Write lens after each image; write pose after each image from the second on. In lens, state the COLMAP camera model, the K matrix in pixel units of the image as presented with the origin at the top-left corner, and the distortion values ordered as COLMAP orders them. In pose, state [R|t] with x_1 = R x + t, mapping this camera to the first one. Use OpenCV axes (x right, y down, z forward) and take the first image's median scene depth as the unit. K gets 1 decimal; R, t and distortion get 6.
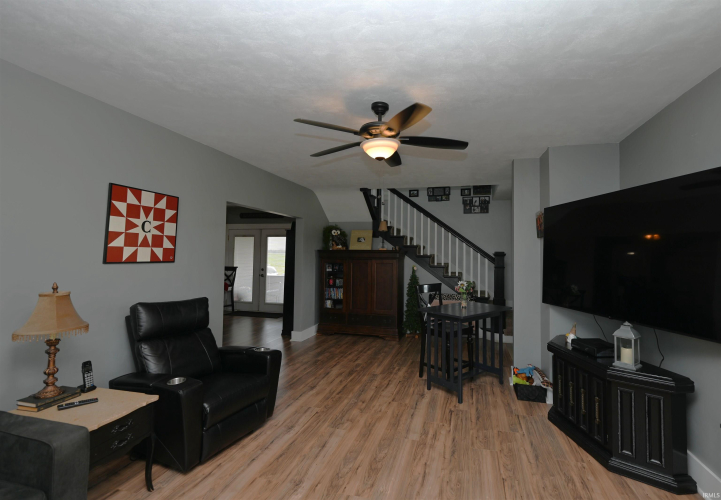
lens RADIAL K [[355.3, 0, 360.5], [0, 355.3, 250.0], [0, 0, 1]] dist [0.001289, 0.000162]
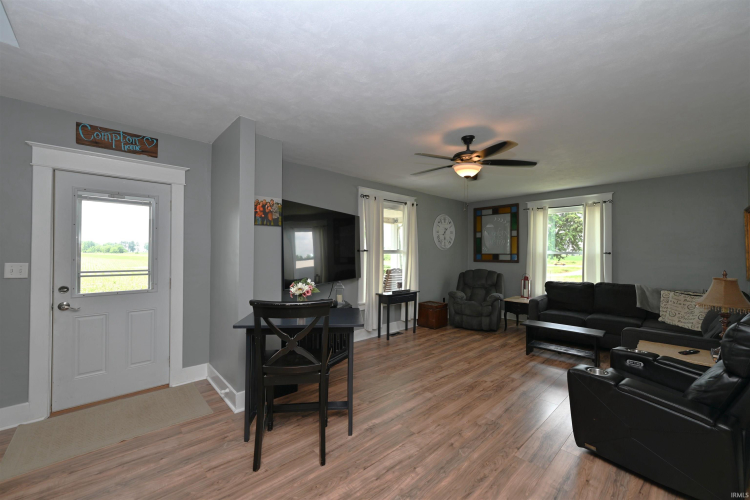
lens RADIAL K [[293.9, 0, 375.0], [0, 293.9, 250.0], [0, 0, 1]] dist [-0.009466, 0.000061]
pose [[-0.873958, -0.008559, 0.485926, -0.169120], [-0.016798, 0.999779, -0.012602, 0.035660], [-0.485711, -0.019176, -0.873909, 1.874237]]
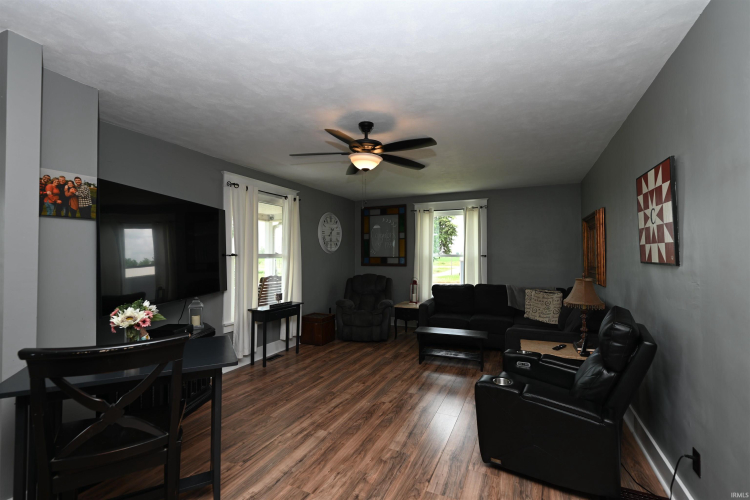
lens RADIAL K [[325.8, 0, 375.0], [0, 325.8, 250.0], [0, 0, 1]] dist [-0.000544, -0.000049]
pose [[-0.993093, -0.004834, 0.117230, -0.098950], [-0.007661, 0.999690, -0.023679, 0.026639], [-0.117079, -0.024414, -0.992822, 1.794899]]
